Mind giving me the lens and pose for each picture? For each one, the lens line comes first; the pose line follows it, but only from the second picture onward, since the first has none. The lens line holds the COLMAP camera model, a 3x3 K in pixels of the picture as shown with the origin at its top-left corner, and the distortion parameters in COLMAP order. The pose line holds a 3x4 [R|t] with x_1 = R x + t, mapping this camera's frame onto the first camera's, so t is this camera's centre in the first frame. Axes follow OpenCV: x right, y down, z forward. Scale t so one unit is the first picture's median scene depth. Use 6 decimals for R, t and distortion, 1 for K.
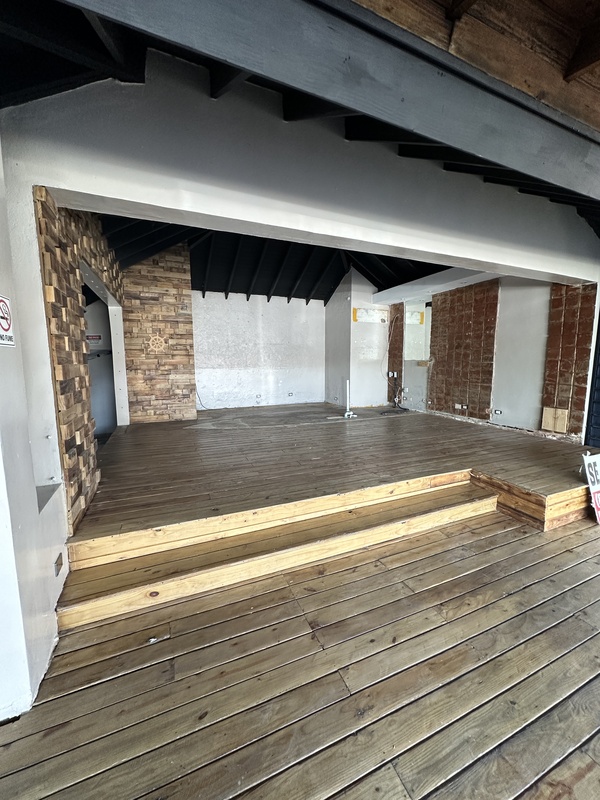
lens RADIAL K [[317.7, 0, 299.2], [0, 317.7, 399.3], [0, 0, 1]] dist [-0.002308, 0.000968]
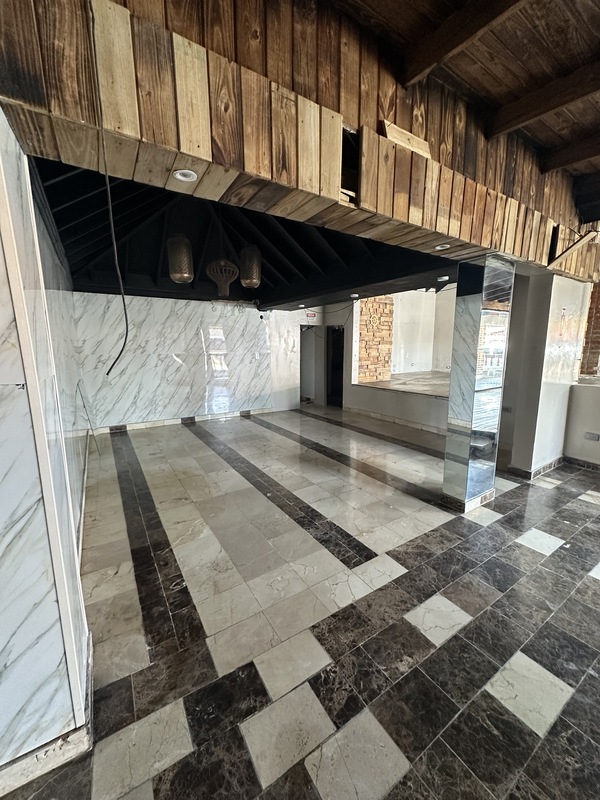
lens RADIAL K [[317.7, 0, 299.2], [0, 317.7, 399.3], [0, 0, 1]] dist [-0.002308, 0.000968]
pose [[0.987409, -0.028808, 0.155545, -0.969982], [0.022556, 0.998871, 0.041815, 0.084530], [-0.156574, -0.037780, 0.986943, -0.236649]]
